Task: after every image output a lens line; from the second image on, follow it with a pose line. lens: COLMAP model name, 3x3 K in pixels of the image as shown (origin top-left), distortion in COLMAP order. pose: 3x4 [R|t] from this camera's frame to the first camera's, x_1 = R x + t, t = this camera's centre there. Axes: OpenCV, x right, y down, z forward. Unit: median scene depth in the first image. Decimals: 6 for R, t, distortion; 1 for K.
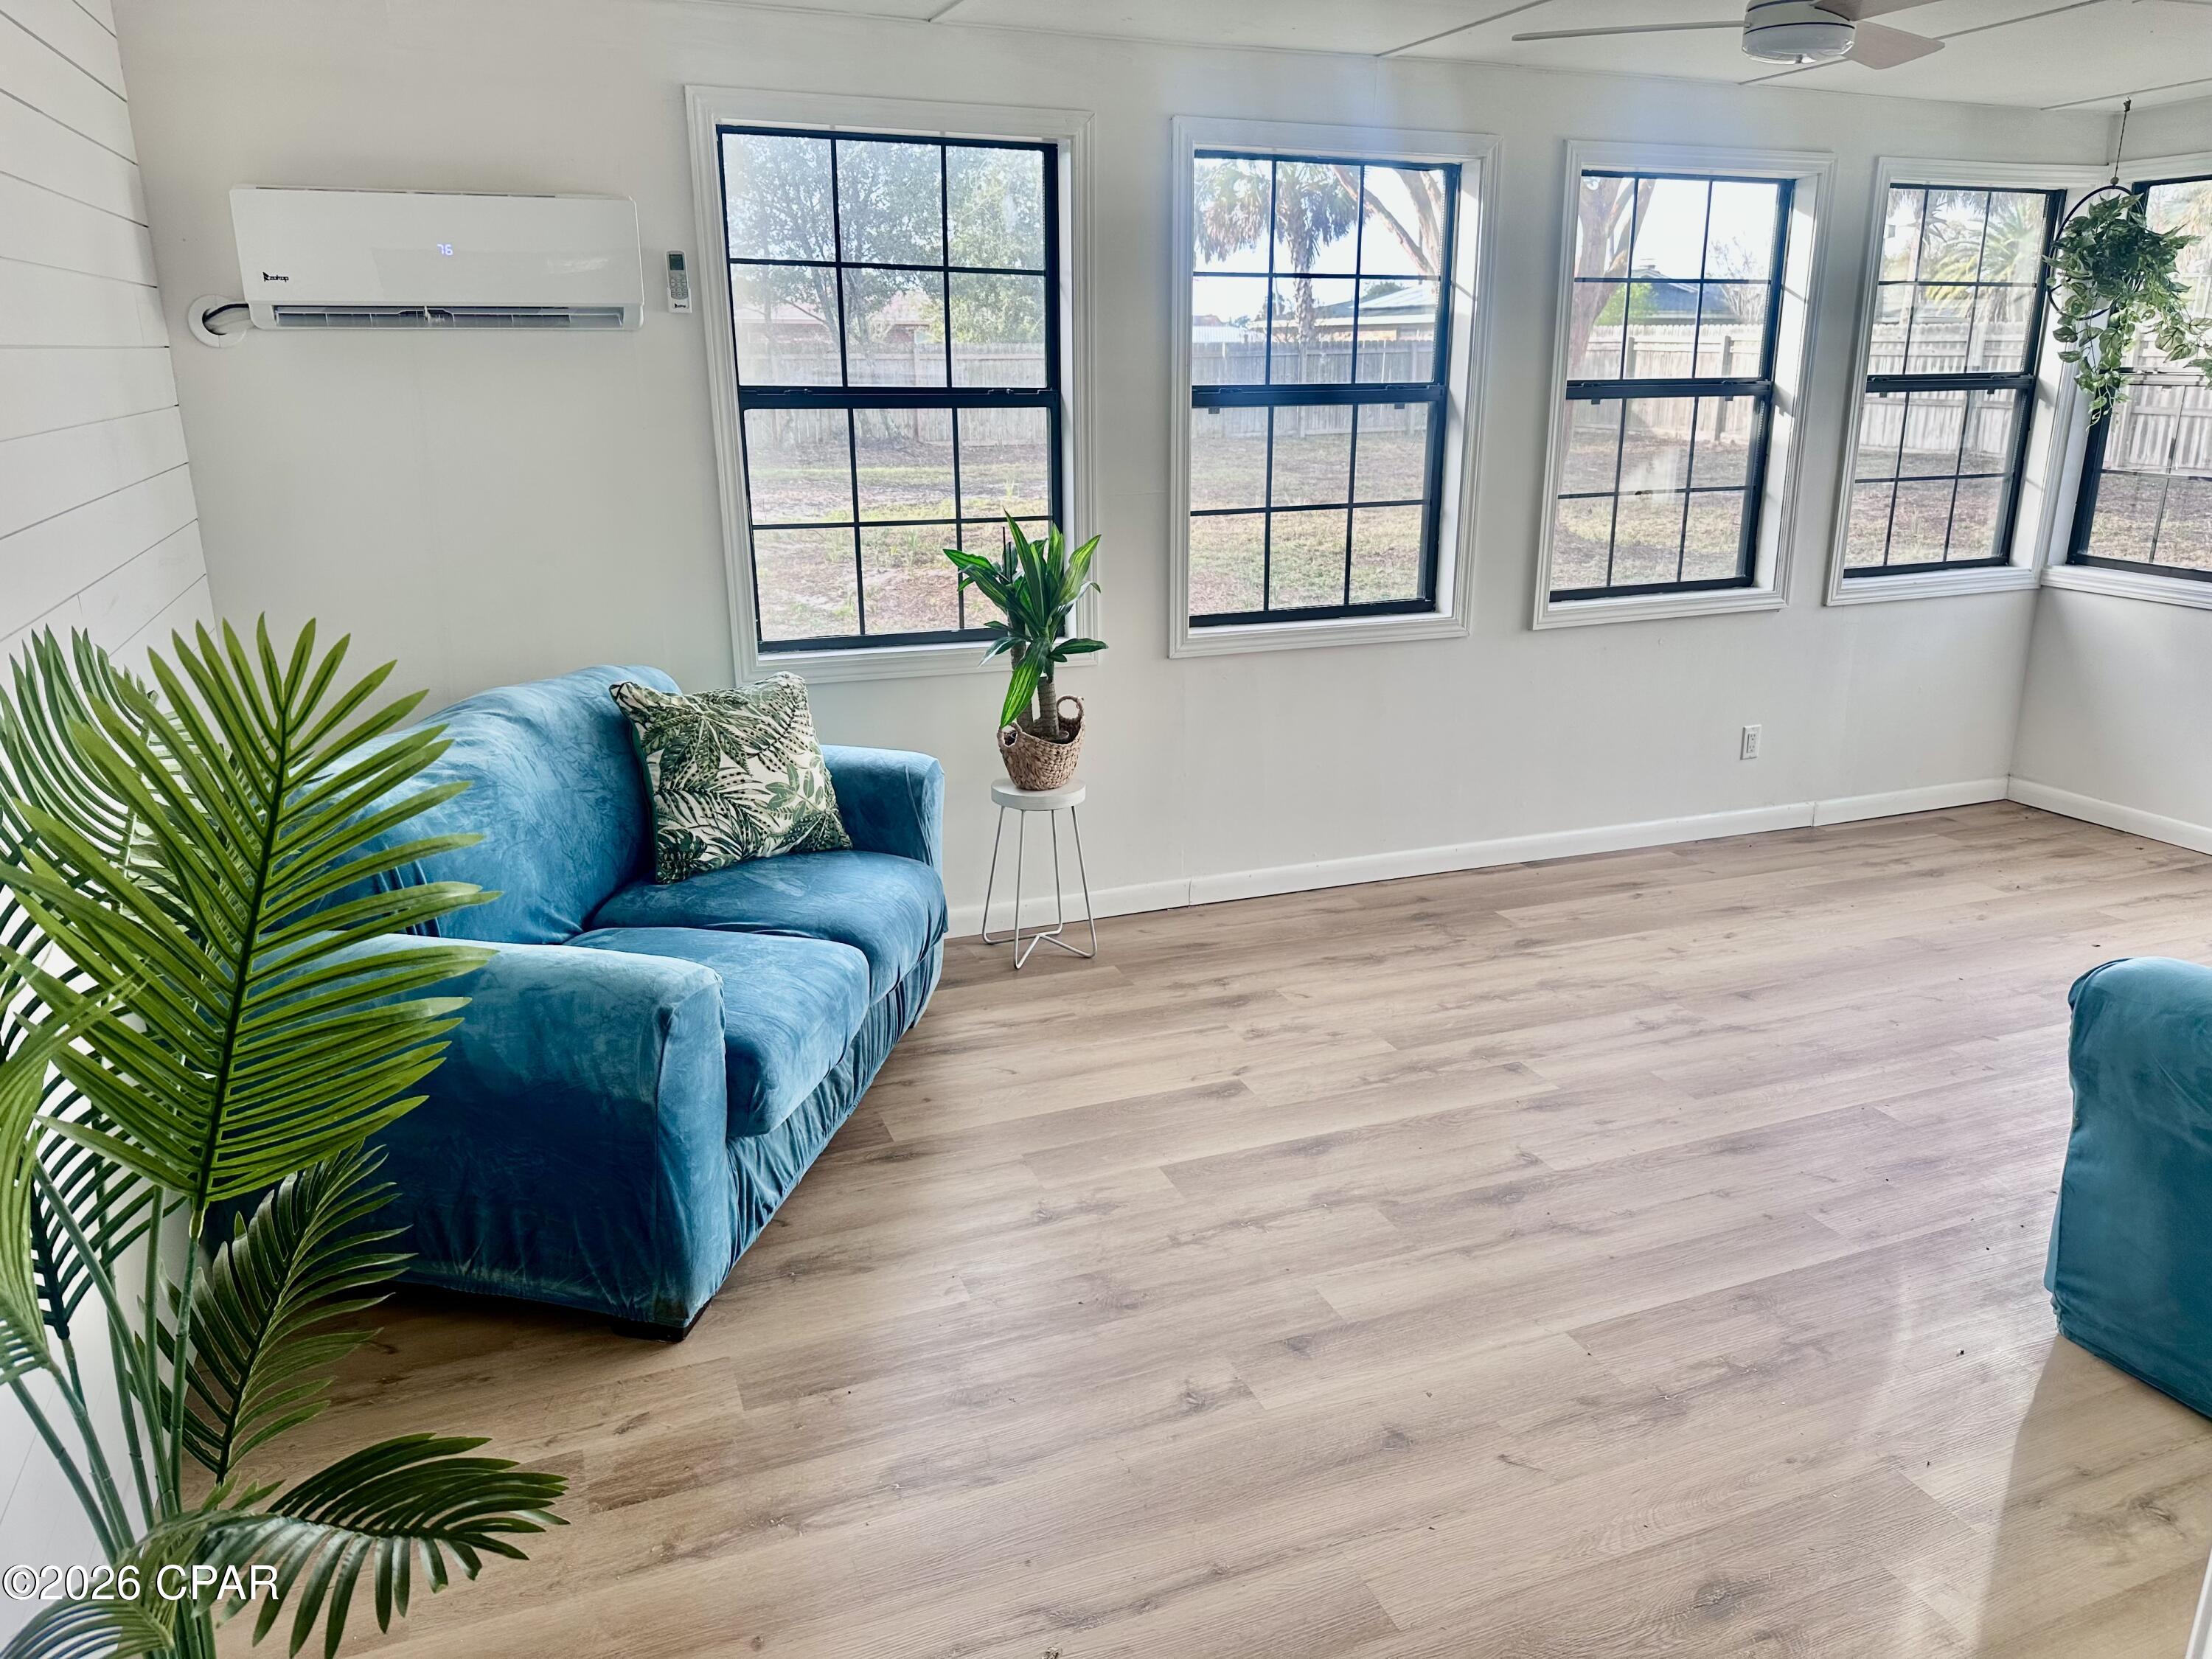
lens RADIAL K [[1566.3, 0, 1110.0], [0, 1566.3, 821.8], [0, 0, 1]] dist [0.092363, -0.102485]
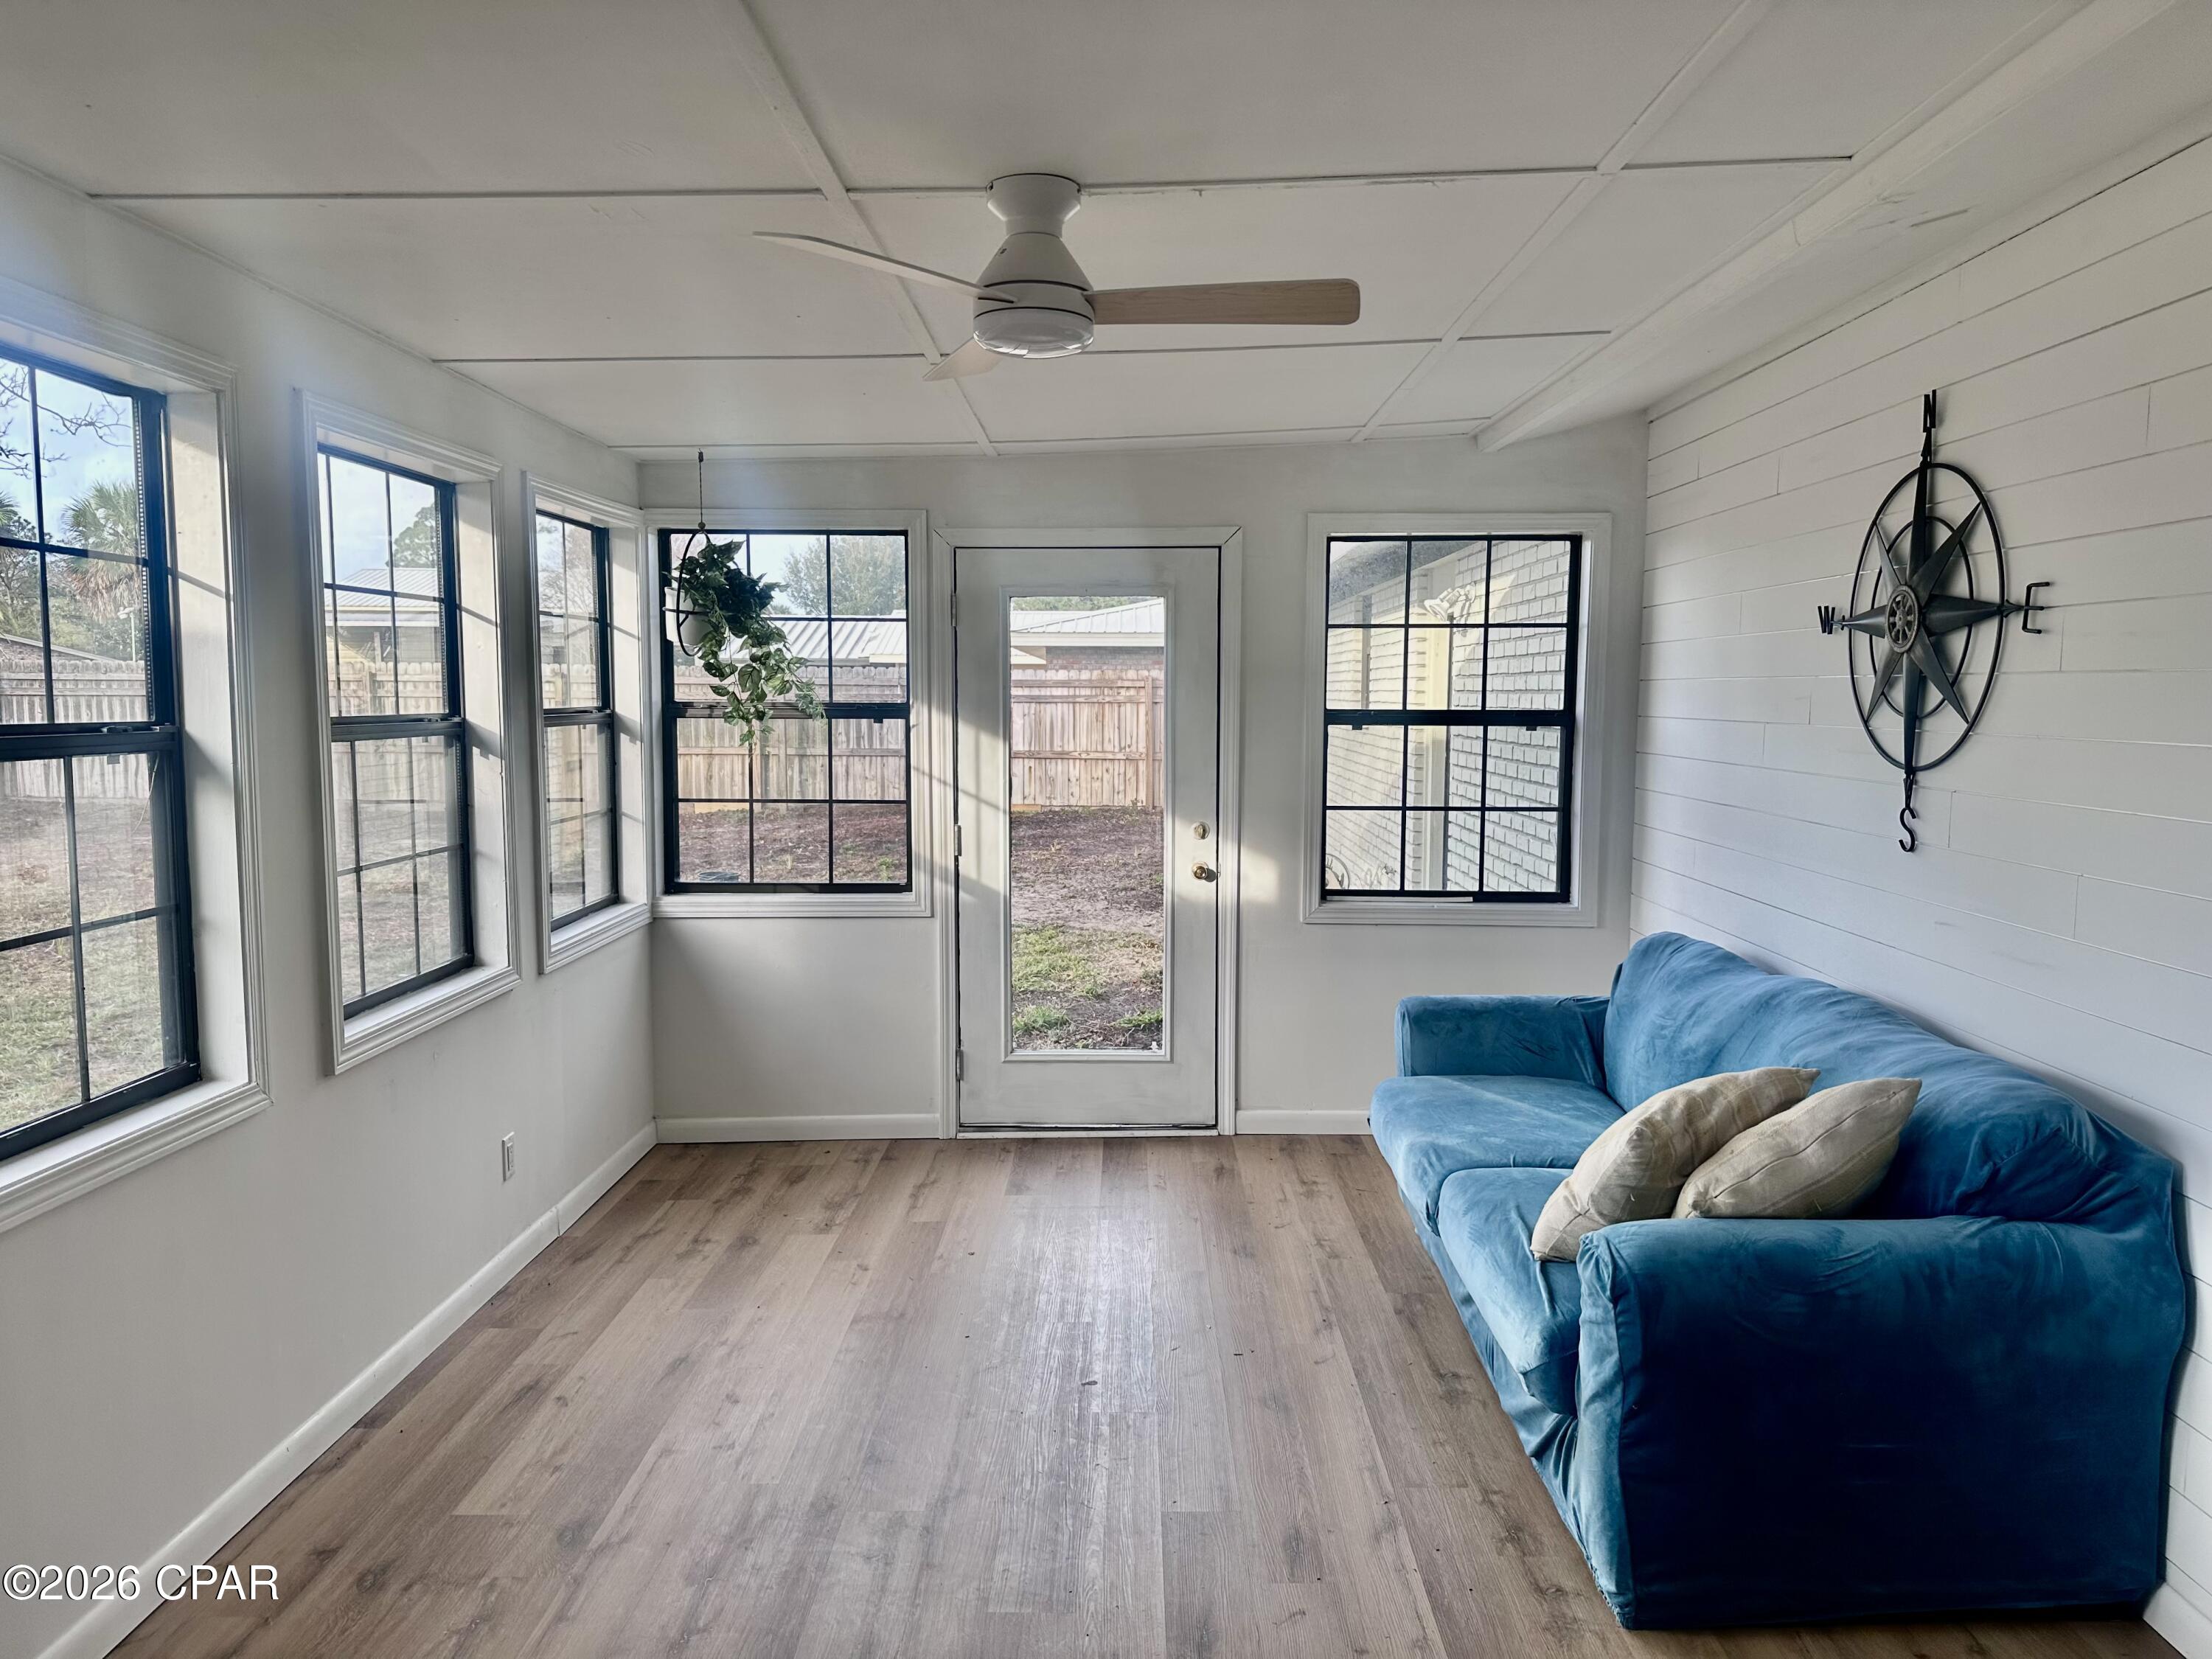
lens RADIAL K [[1566.3, 0, 1102.2], [0, 1566.3, 810.1], [0, 0, 1]] dist [0.092363, -0.102485]
pose [[0.402486, -0.071350, 0.912642, -0.206850], [0.269360, 0.962053, -0.043578, -0.112027], [-0.874900, 0.263368, 0.406431, 0.411325]]
